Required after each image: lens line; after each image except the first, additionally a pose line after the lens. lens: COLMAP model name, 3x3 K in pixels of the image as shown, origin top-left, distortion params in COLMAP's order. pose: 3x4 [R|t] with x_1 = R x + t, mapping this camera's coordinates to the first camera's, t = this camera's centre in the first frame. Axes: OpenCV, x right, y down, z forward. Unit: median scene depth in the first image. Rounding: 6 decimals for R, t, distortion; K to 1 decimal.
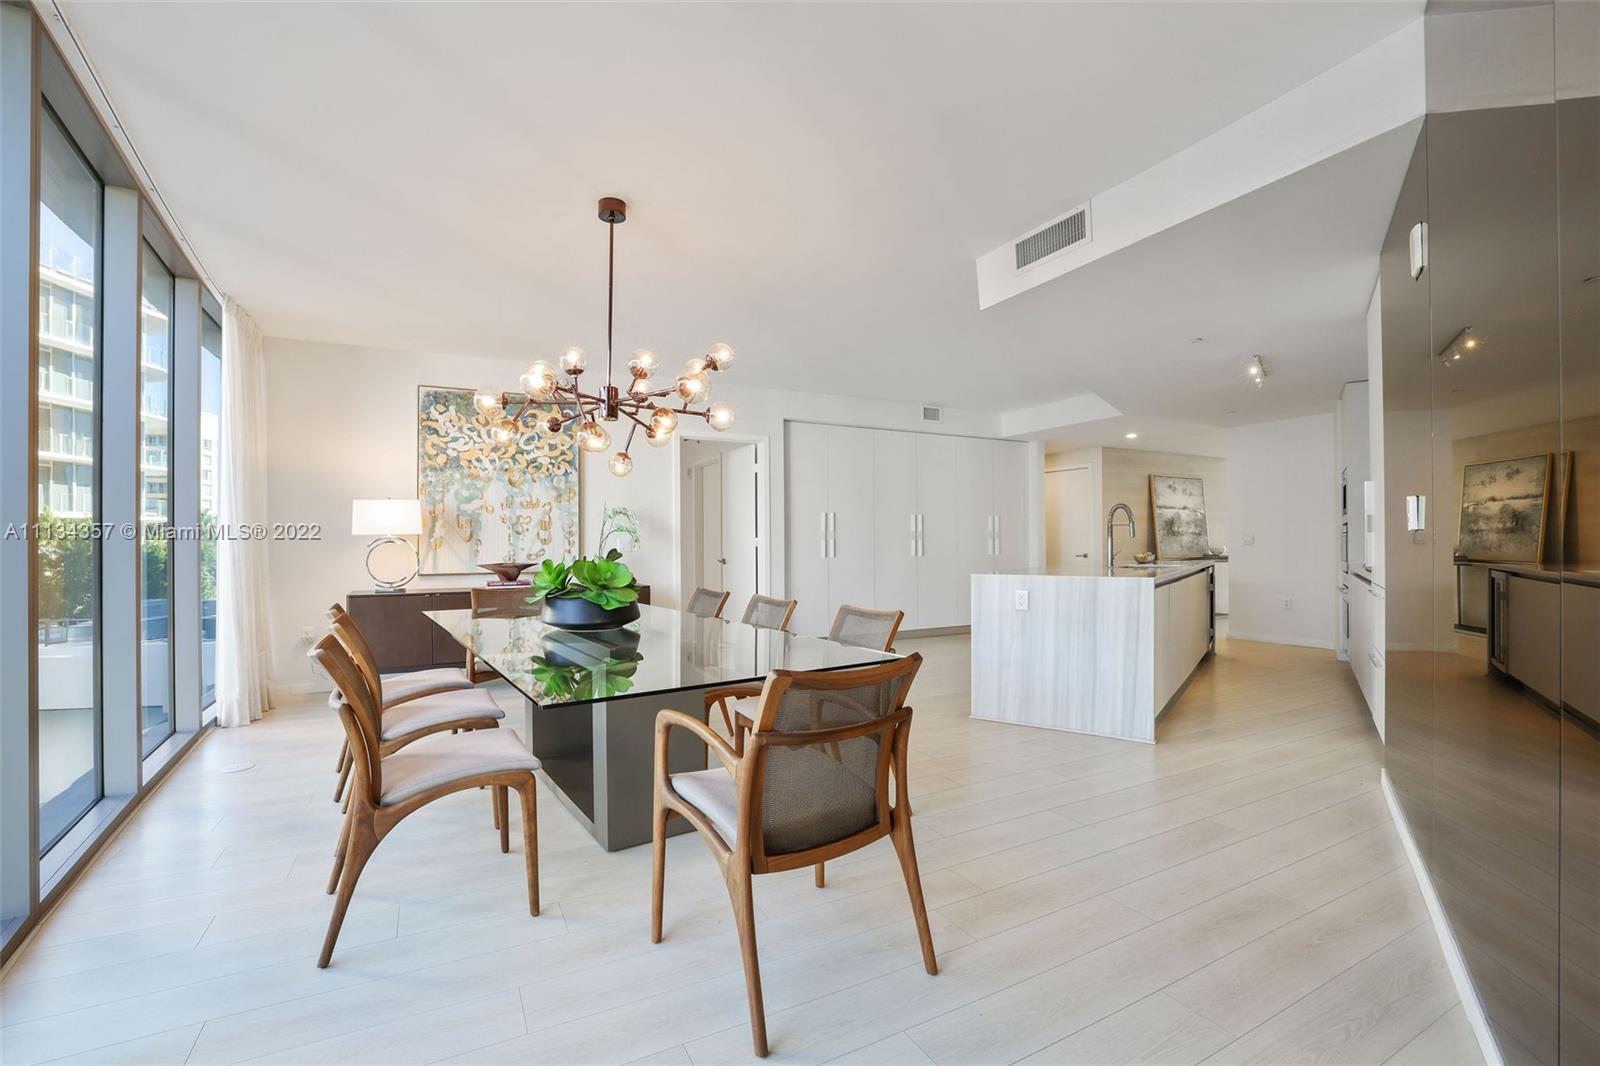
lens RADIAL K [[681.5, 0, 793.0], [0, 681.5, 536.4], [0, 0, 1]] dist [-0.045761, 0.012493]
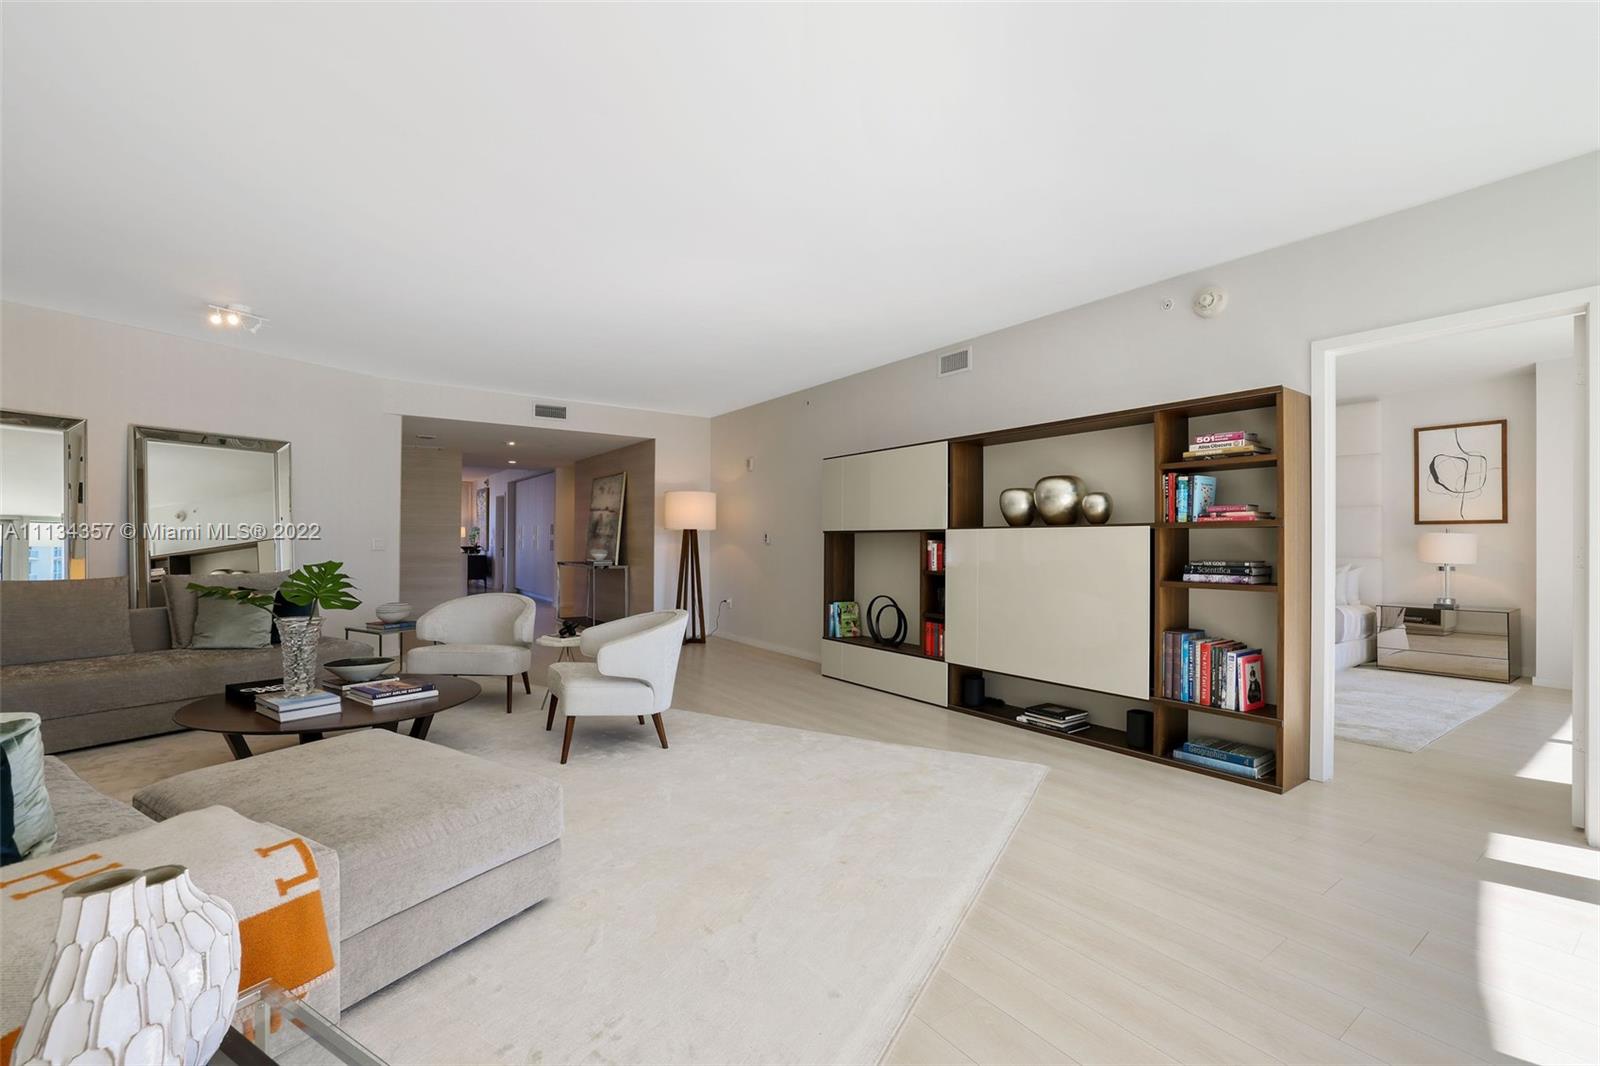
lens RADIAL K [[681.5, 0, 793.0], [0, 681.5, 536.4], [0, 0, 1]] dist [-0.045761, 0.012493]
pose [[0.139459, 0.002380, -0.990225, 2.651974], [0.003510, 0.999990, 0.002898, -0.009170], [0.990222, -0.003880, 0.139449, 1.910708]]
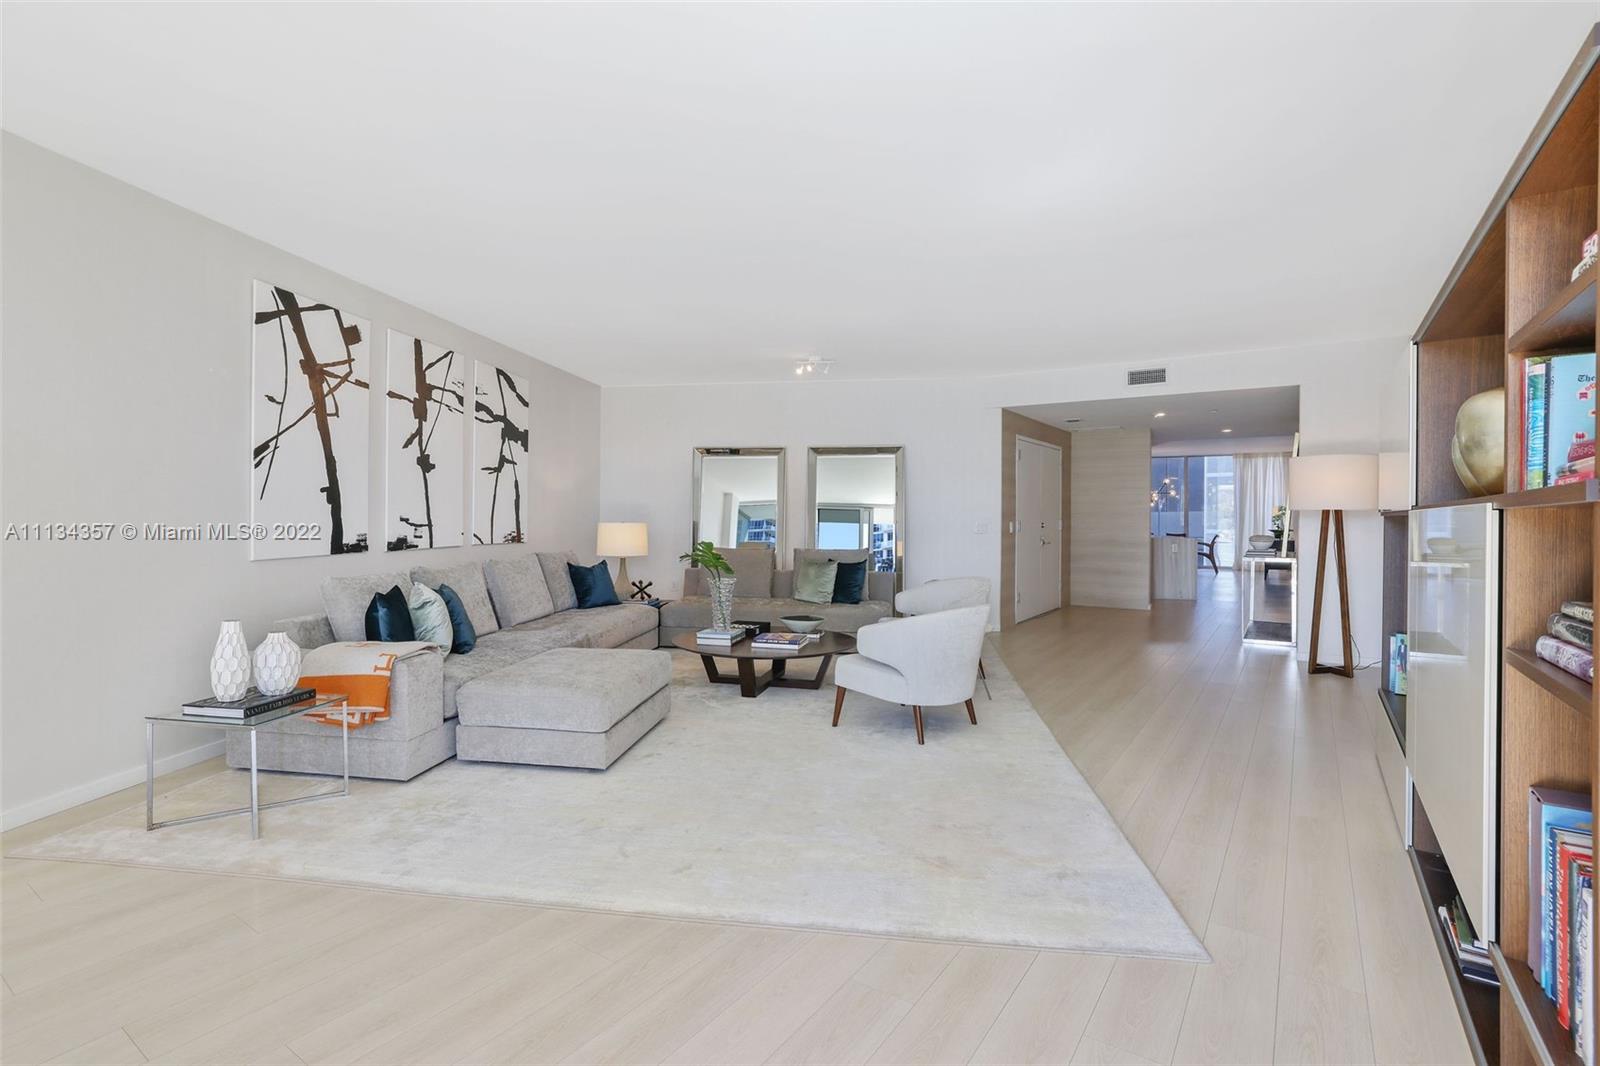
lens RADIAL K [[761.1, 0, 800.0], [0, 761.1, 533.0], [0, 0, 1]] dist [-0.040309, -0.000134]
pose [[-0.875737, 0.016538, -0.482506, 2.413137], [0.010177, 0.999823, 0.015798, -0.011926], [0.482682, 0.008924, -0.875750, 2.463684]]
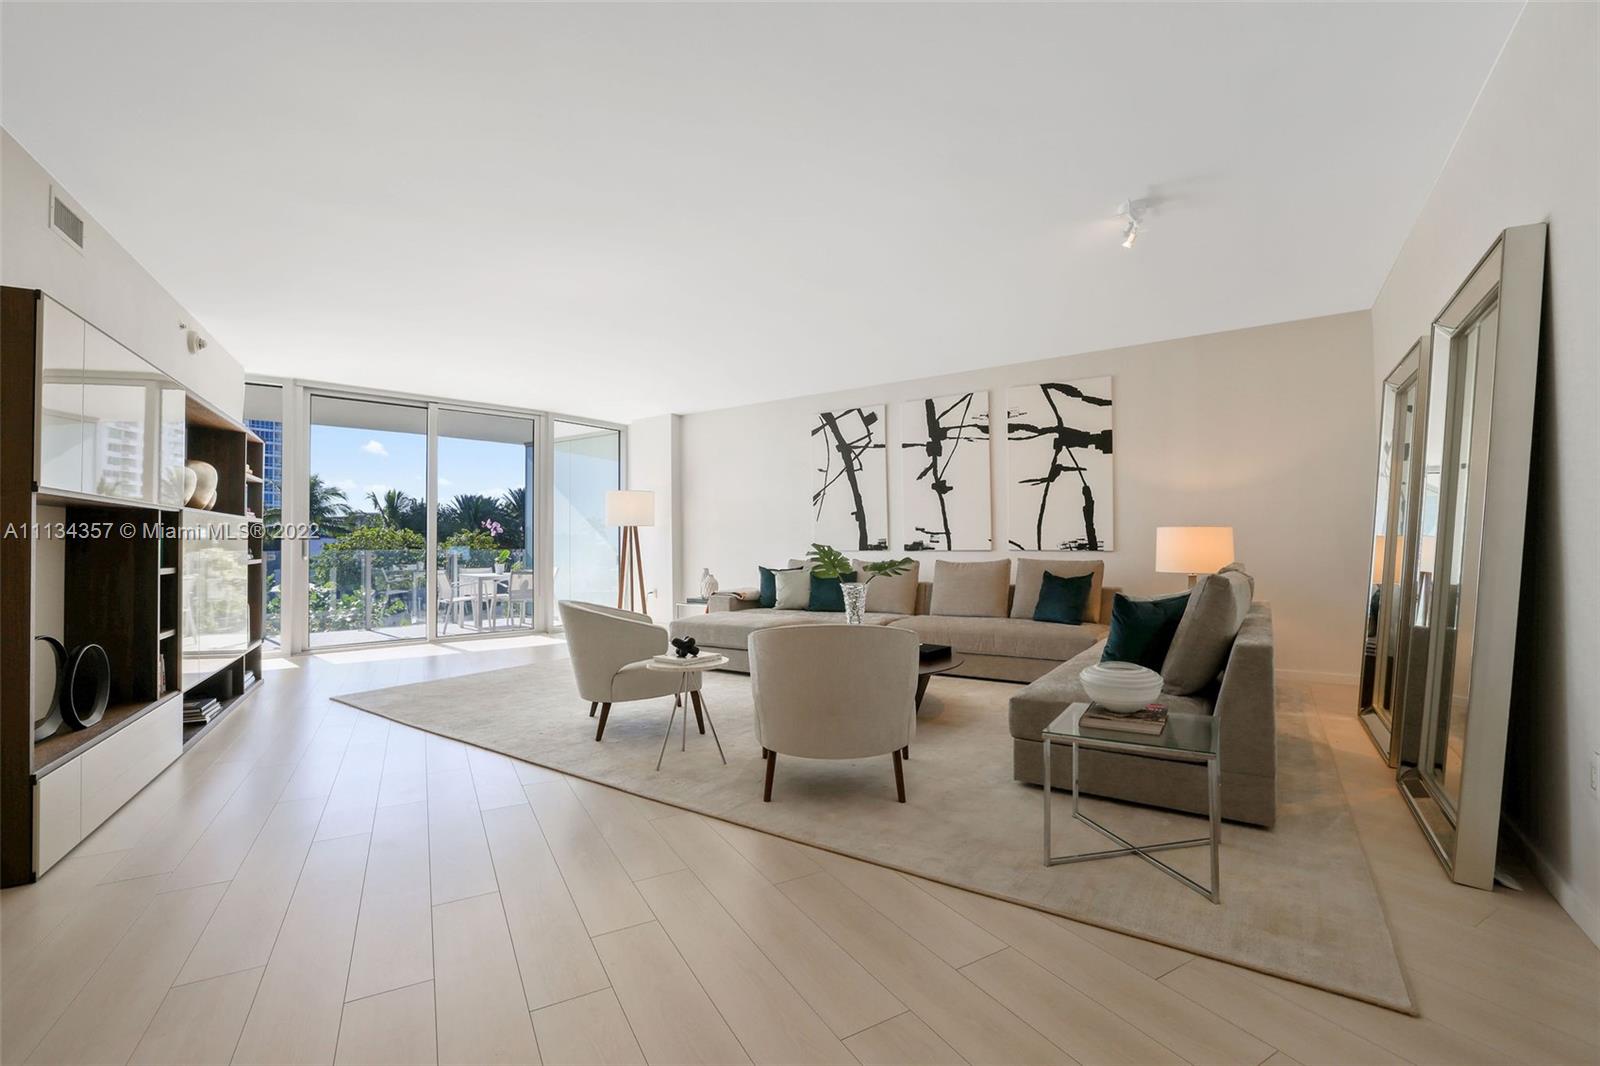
lens RADIAL K [[681.5, 0, 793.0], [0, 681.5, 536.4], [0, 0, 1]] dist [-0.045761, 0.012493]
pose [[-0.032315, 0.020281, 0.999272, 1.218101], [-0.003409, 0.999786, -0.020402, 0.018595], [-0.999472, -0.004066, -0.032239, 1.688544]]
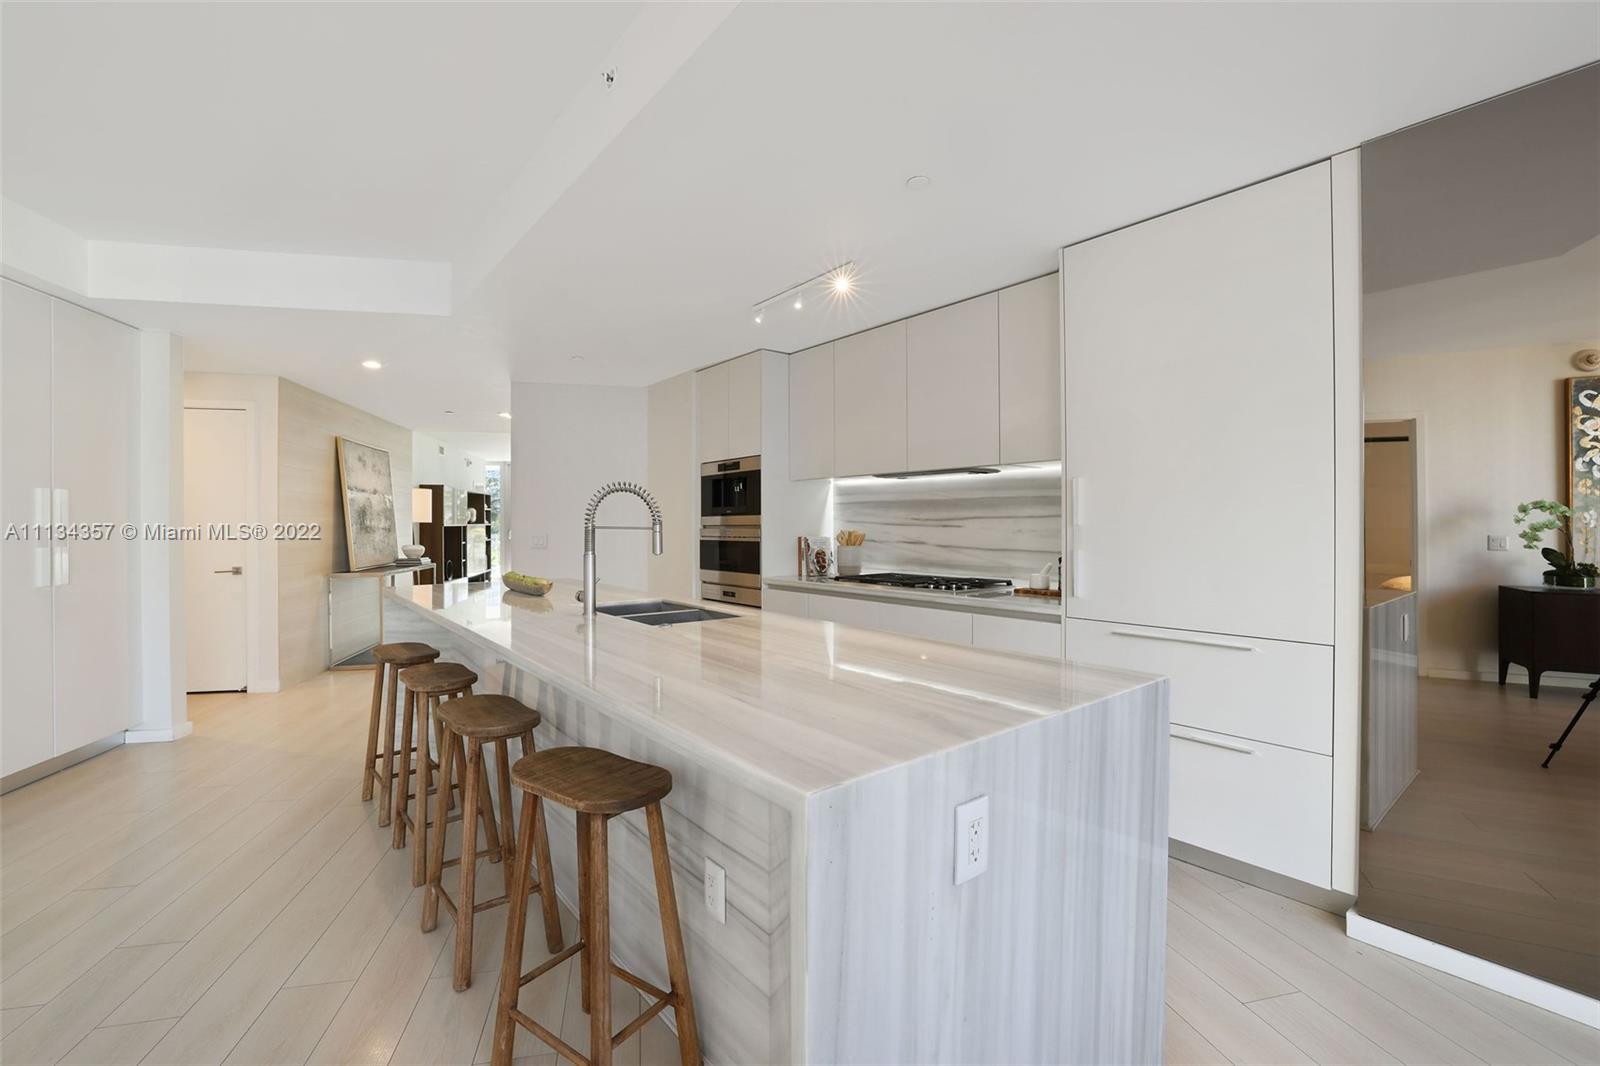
lens RADIAL K [[681.3, 0, 795.7], [0, 681.3, 530.5], [0, 0, 1]] dist [-0.063925, 0.023300]
pose [[0.247254, -0.002401, 0.968948, 0.055069], [-0.007895, 0.999959, 0.004493, -0.016275], [-0.968919, -0.008761, 0.247225, 0.709309]]
